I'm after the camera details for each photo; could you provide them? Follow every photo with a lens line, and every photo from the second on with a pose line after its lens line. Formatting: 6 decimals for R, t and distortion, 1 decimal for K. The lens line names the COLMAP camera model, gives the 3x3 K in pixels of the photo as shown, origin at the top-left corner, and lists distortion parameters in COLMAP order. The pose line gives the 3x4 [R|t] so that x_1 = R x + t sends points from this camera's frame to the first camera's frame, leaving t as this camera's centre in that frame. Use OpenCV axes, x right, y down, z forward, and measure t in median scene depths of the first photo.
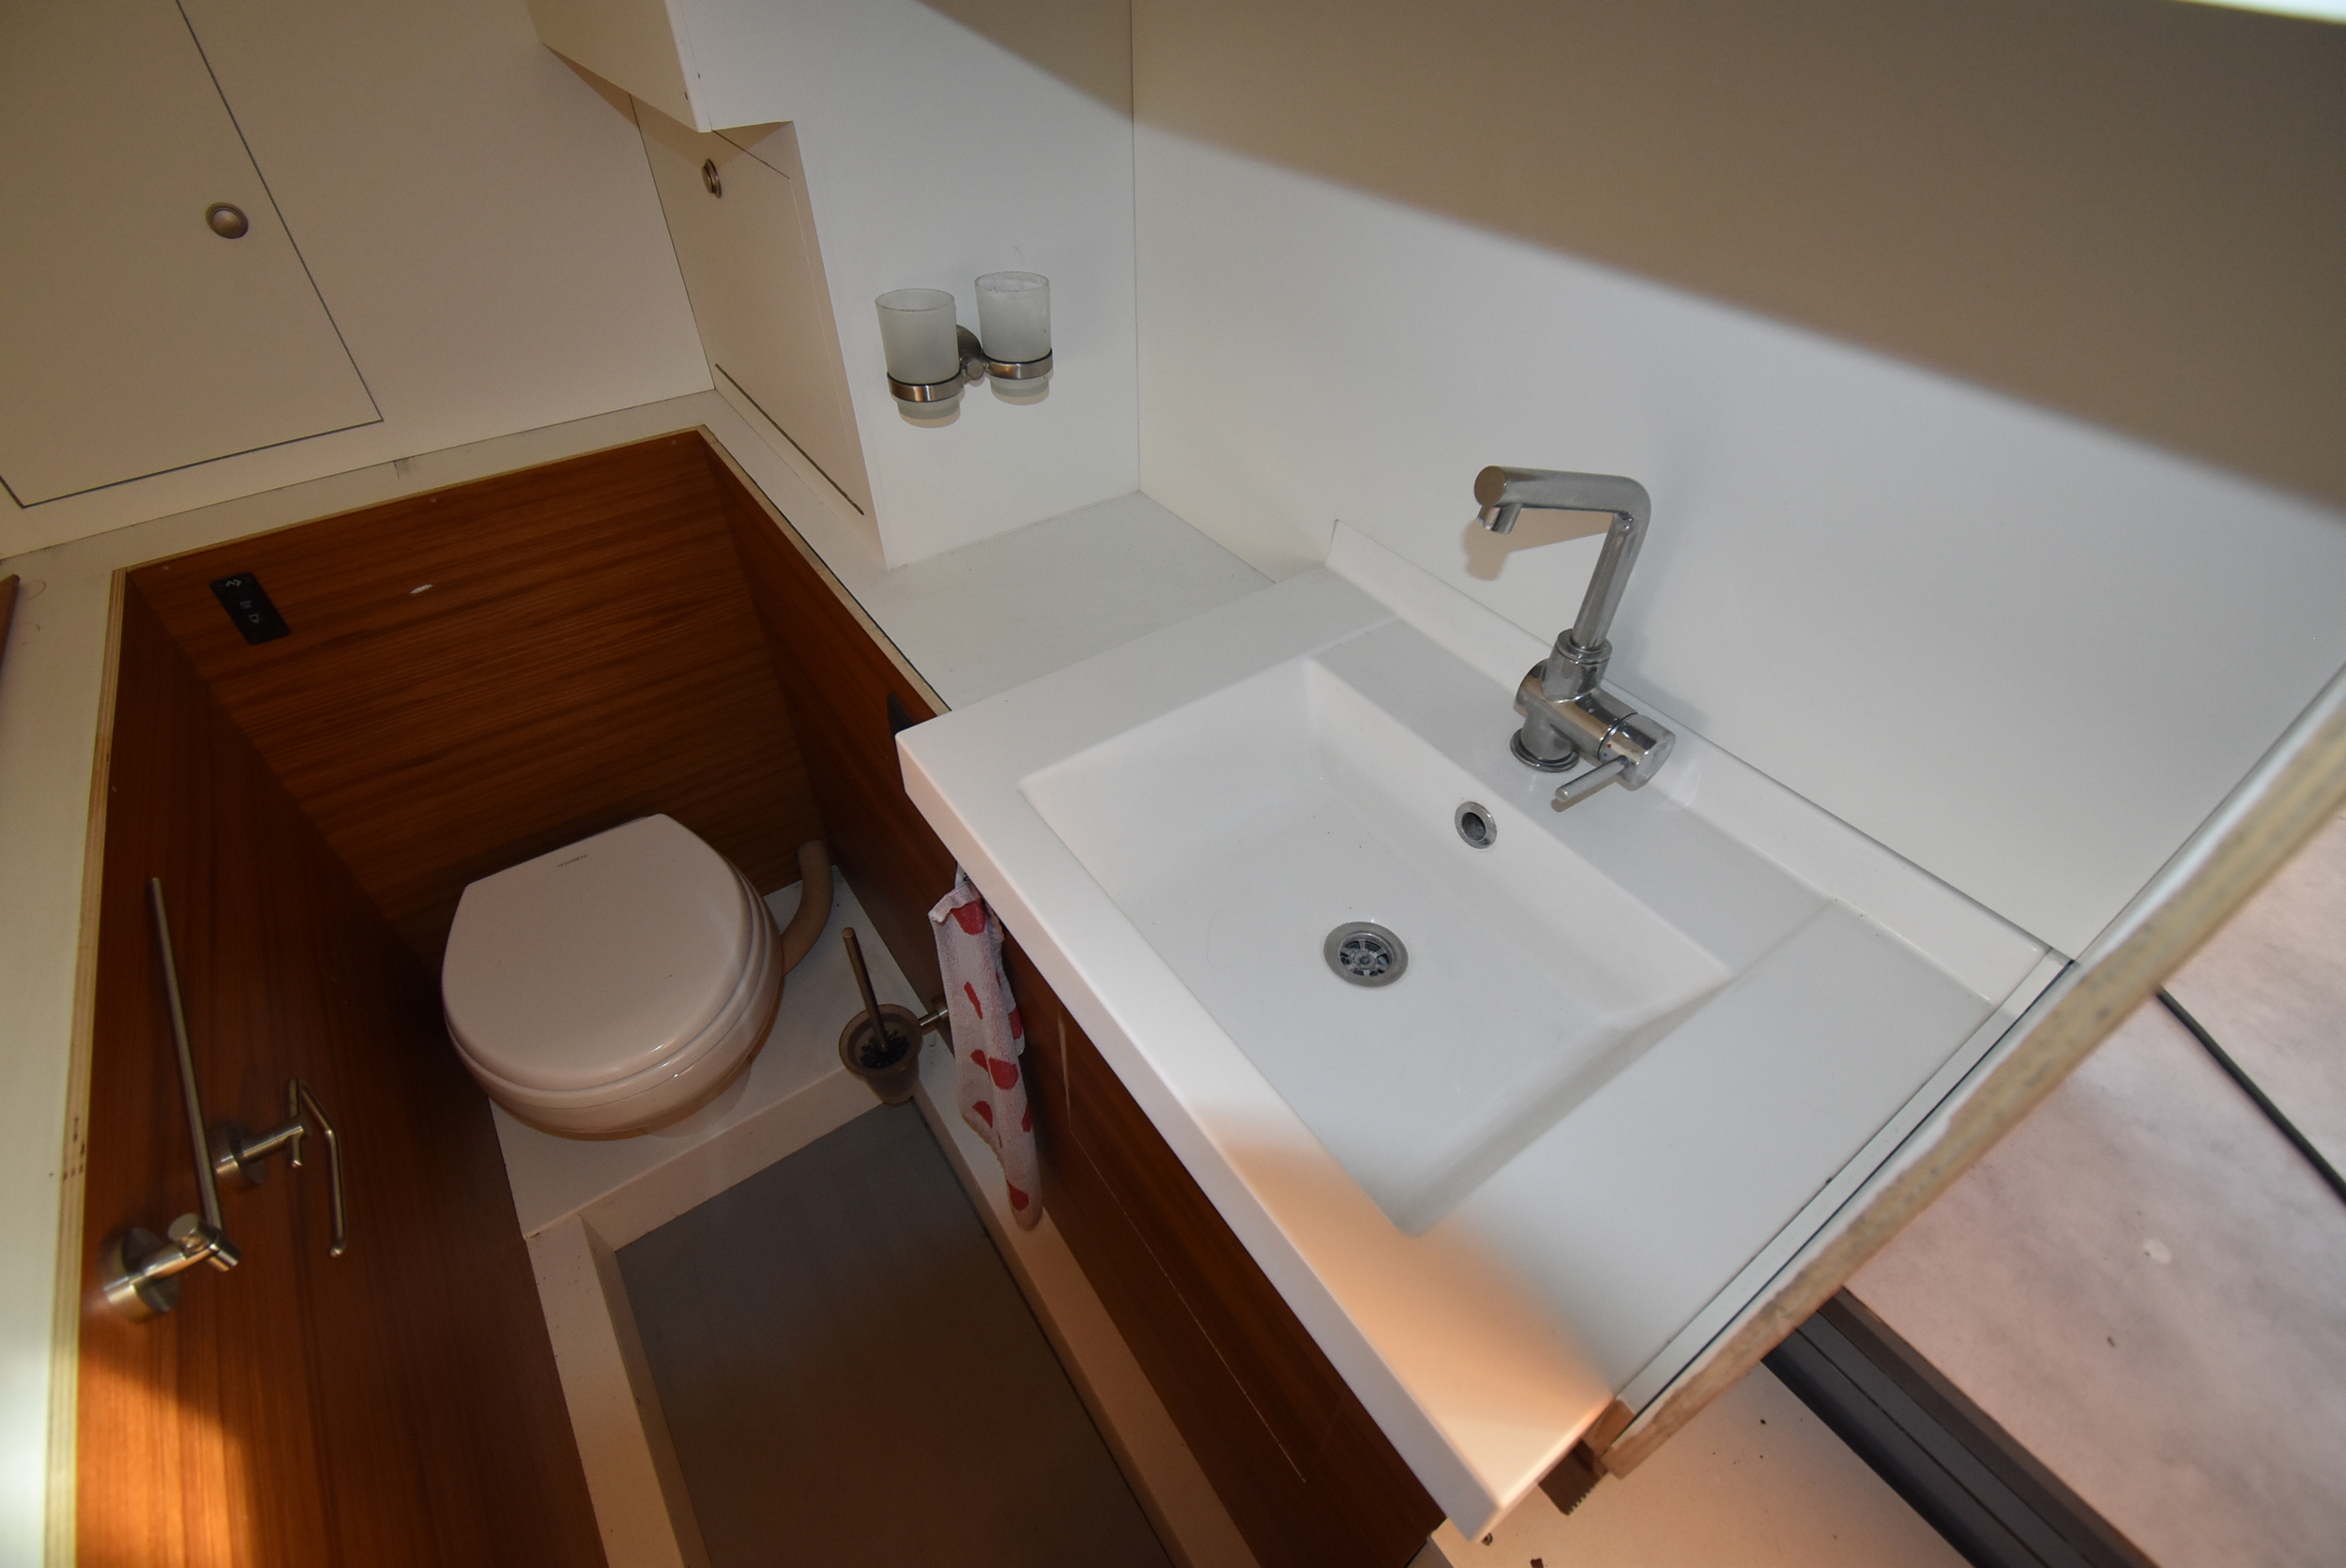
lens RADIAL K [[1043.3, 0, 1173.0], [0, 1043.3, 784.0], [0, 0, 1]] dist [0.020675, -0.023489]
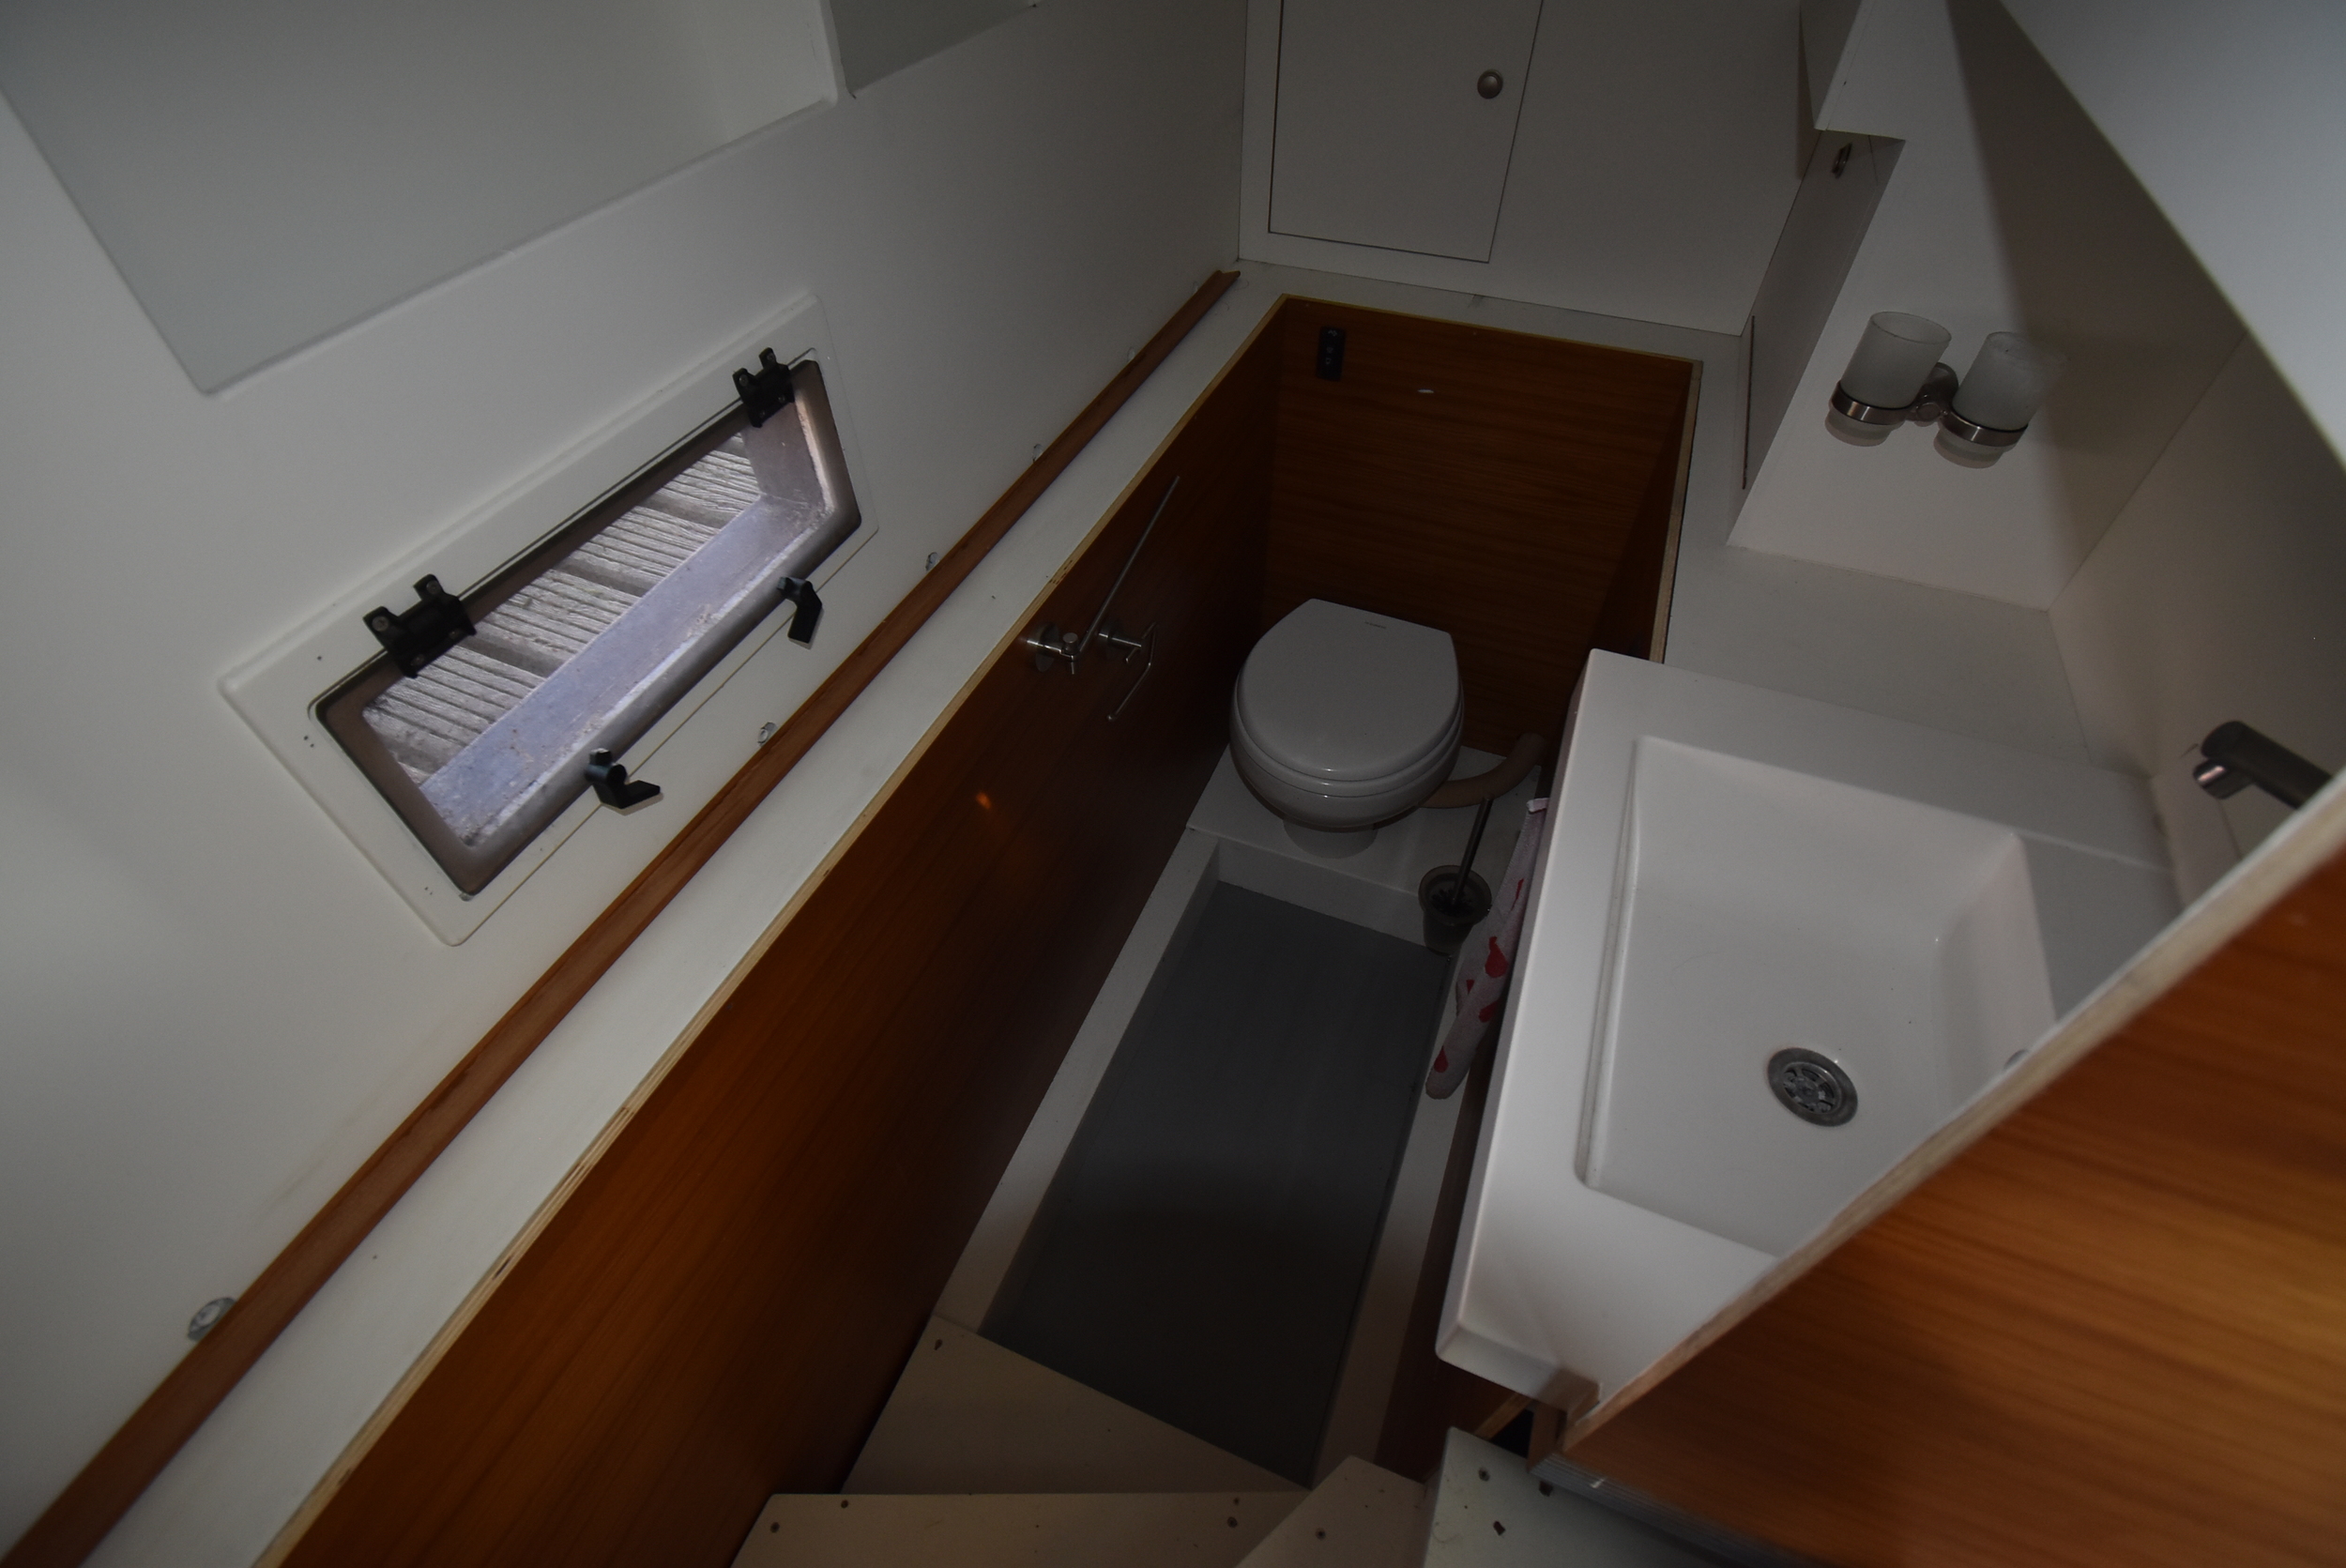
lens RADIAL K [[1043.3, 0, 1173.0], [0, 1043.3, 784.0], [0, 0, 1]] dist [0.020675, -0.023489]
pose [[0.544786, 0.610842, -0.574526, 0.192829], [-0.570025, 0.772248, 0.280543, 0.007339], [0.615044, 0.174659, 0.768905, -0.136360]]
